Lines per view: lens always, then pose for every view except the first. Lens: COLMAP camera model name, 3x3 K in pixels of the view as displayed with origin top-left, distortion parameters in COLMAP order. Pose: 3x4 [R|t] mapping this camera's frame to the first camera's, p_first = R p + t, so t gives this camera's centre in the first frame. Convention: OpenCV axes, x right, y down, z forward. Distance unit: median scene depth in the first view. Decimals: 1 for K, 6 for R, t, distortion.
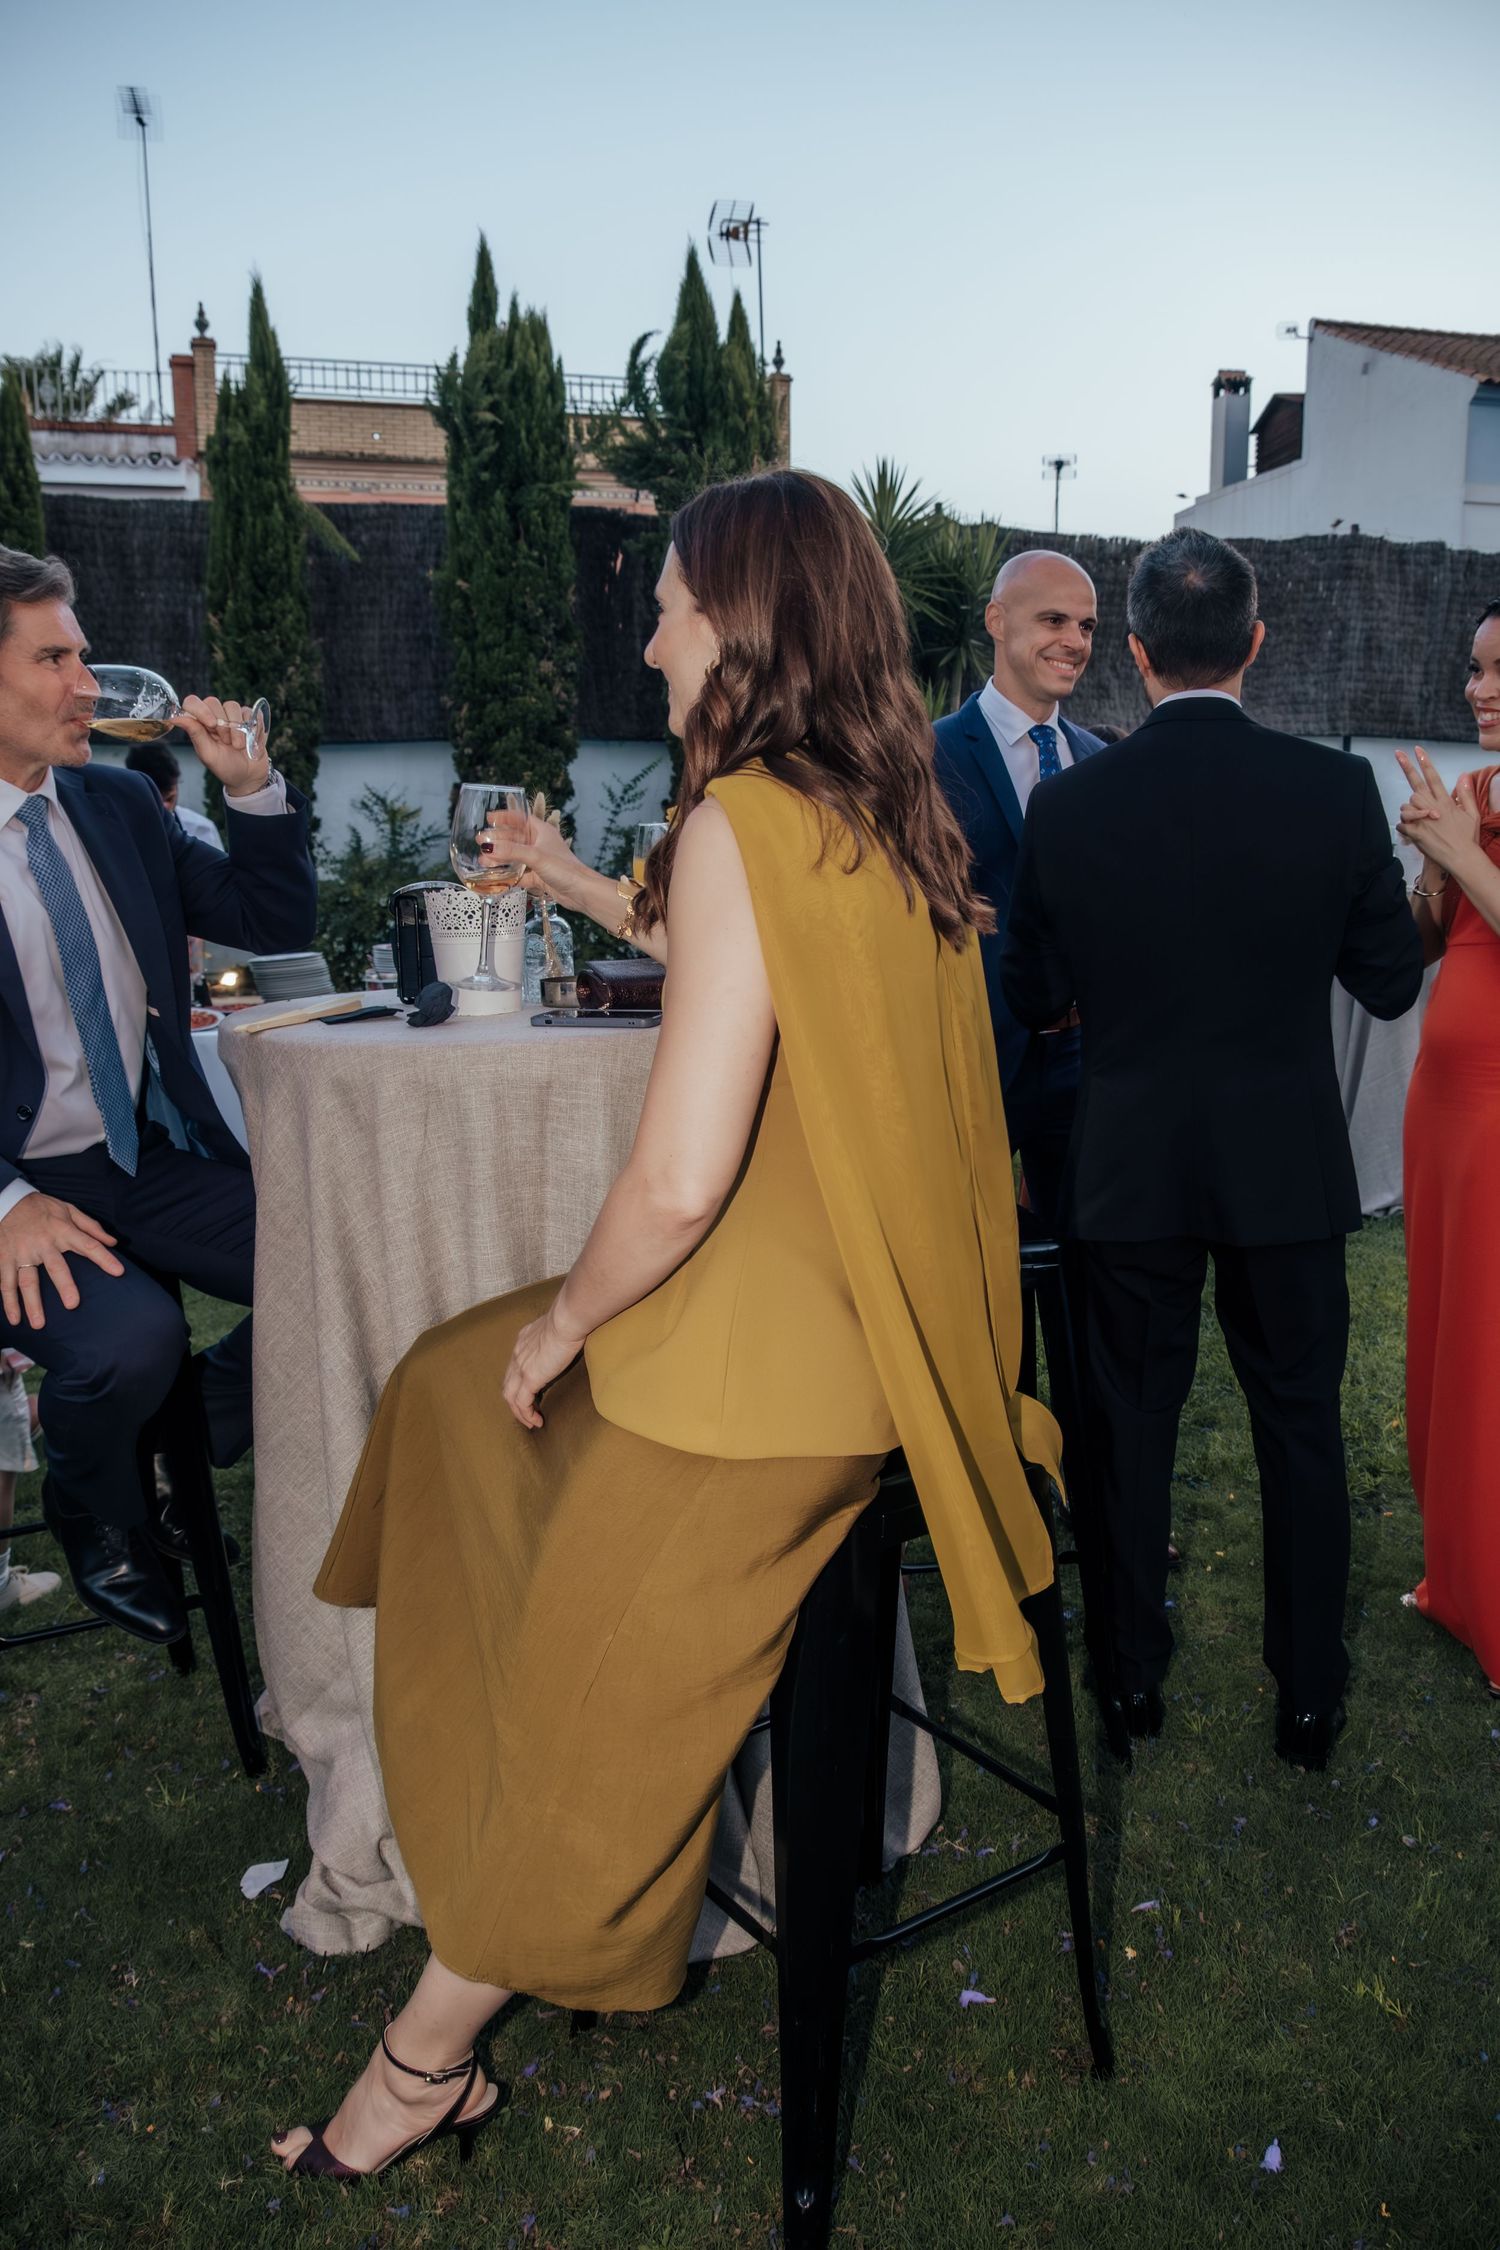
lens RADIAL K [[1749.2, 0, 750.8], [0, 1749.2, 1130.4], [0, 0, 1]] dist [-0.055021, 0.030747]
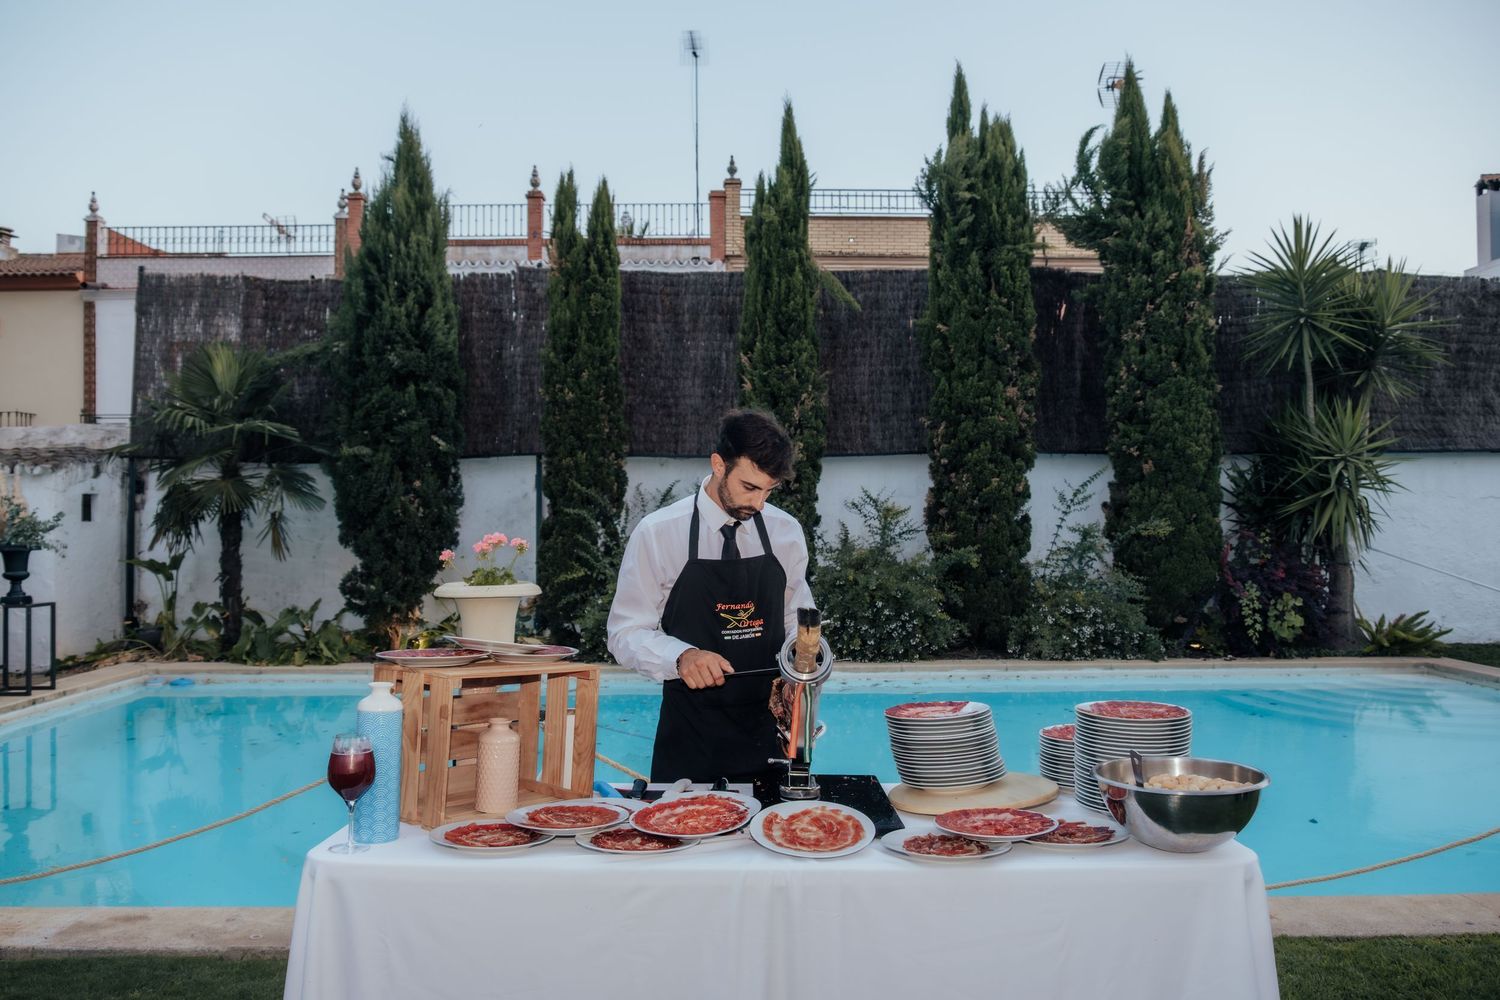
lens RADIAL K [[1156.0, 0, 747.5], [0, 1156.0, 499.8], [0, 0, 1]] dist [-0.069866, 0.057324]
pose [[0.967383, 0.001299, -0.253314, -0.091908], [-0.049476, 0.981697, -0.183911, -0.038787], [0.248439, 0.190446, 0.949741, 0.217316]]
